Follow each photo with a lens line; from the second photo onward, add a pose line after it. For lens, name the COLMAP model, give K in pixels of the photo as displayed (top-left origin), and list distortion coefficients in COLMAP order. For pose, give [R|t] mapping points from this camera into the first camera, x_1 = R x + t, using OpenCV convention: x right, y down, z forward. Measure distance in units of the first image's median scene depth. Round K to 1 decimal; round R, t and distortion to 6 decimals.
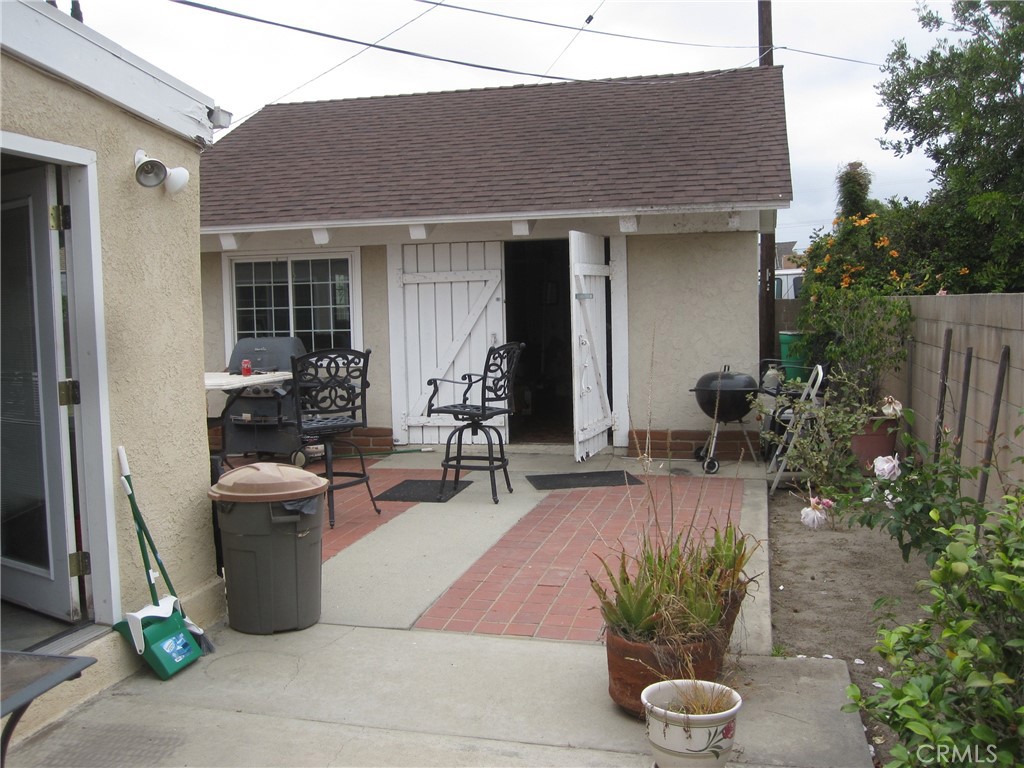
lens RADIAL K [[1018.7, 0, 508.0], [0, 1018.7, 392.0], [0, 0, 1]] dist [-0.060949, 0.000000]
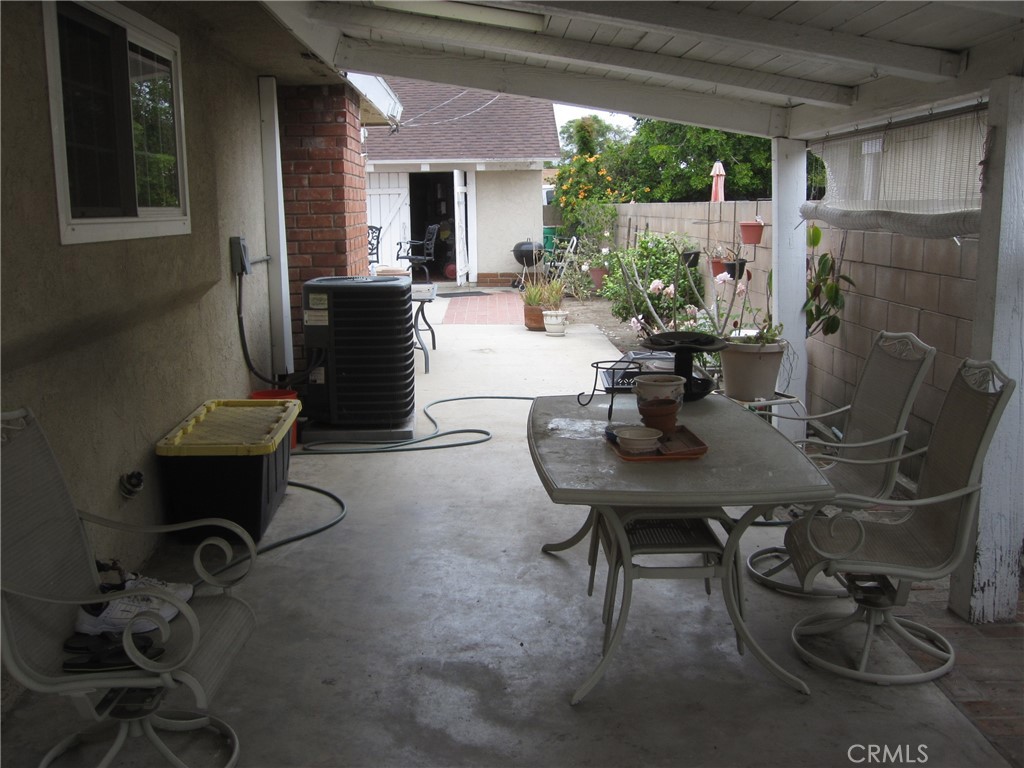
lens RADIAL K [[1018.7, 0, 515.1], [0, 1018.7, 383.3], [0, 0, 1]] dist [-0.060949, 0.000000]
pose [[0.963847, -0.036439, 0.263954, -0.338558], [0.014397, 0.996280, 0.084967, 0.084985], [-0.266068, -0.078095, 0.960786, -0.910557]]
